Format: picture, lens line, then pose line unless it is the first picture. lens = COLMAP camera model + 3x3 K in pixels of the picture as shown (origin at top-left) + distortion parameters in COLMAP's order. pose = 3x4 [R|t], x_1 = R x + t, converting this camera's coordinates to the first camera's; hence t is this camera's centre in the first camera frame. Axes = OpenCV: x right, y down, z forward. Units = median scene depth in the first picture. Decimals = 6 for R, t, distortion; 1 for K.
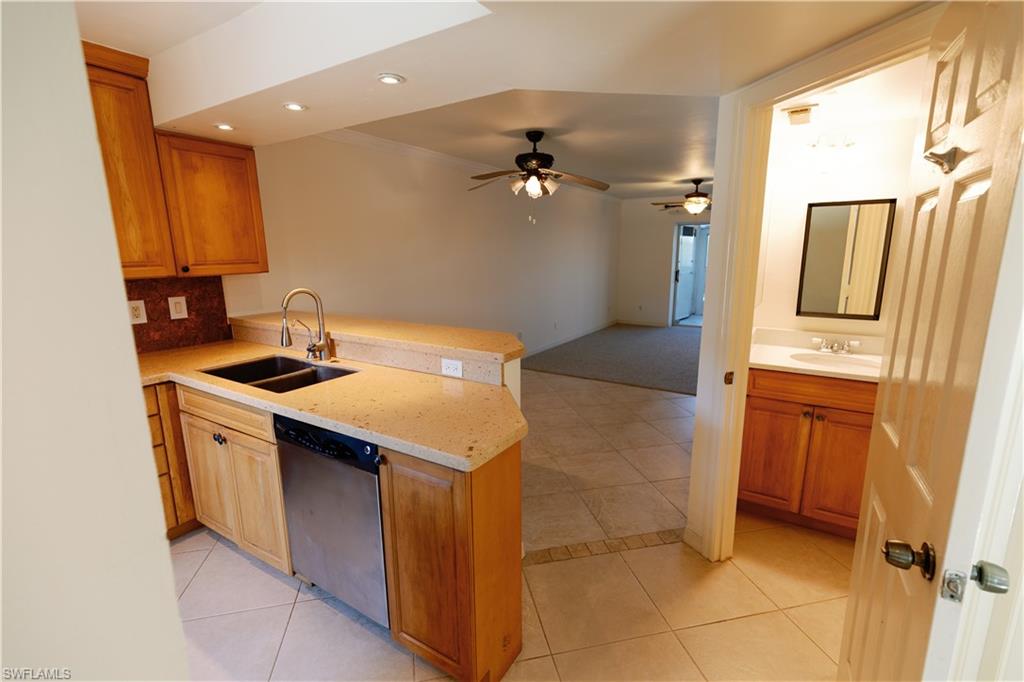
lens RADIAL K [[462.5, 0, 518.4], [0, 462.5, 342.4], [0, 0, 1]] dist [0.009378, -0.000694]
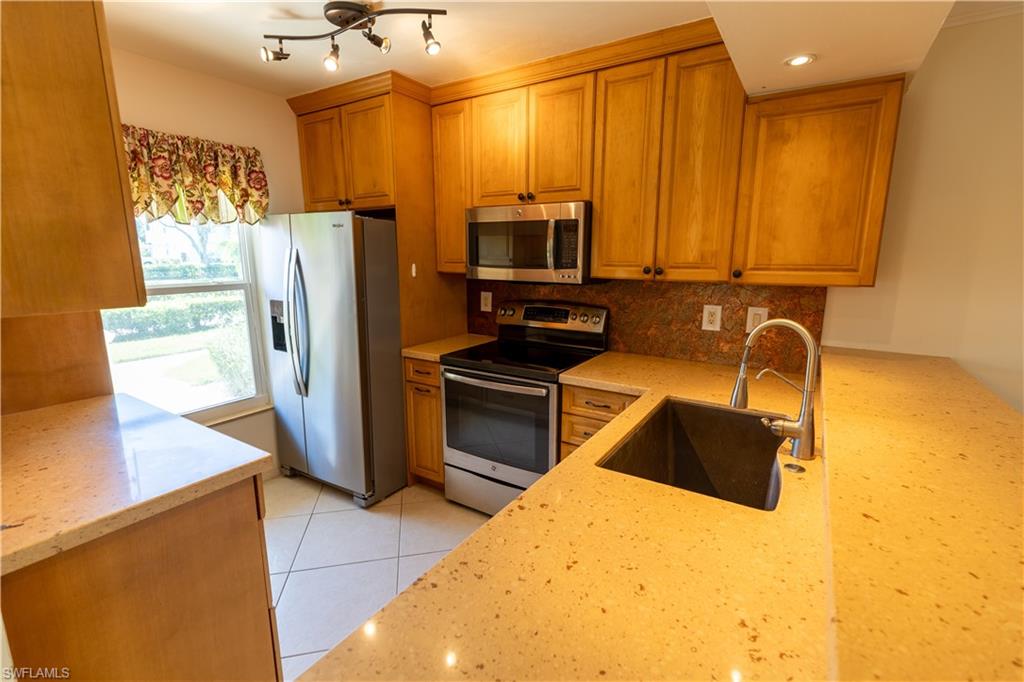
lens RADIAL K [[462.5, 0, 515.7], [0, 462.5, 339.2], [0, 0, 1]] dist [0.009378, -0.000694]
pose [[-0.005026, 0.196533, -0.980484, 0.073569], [-0.198115, 0.960866, 0.193616, -0.121242], [0.980166, 0.195222, 0.034106, 0.587347]]
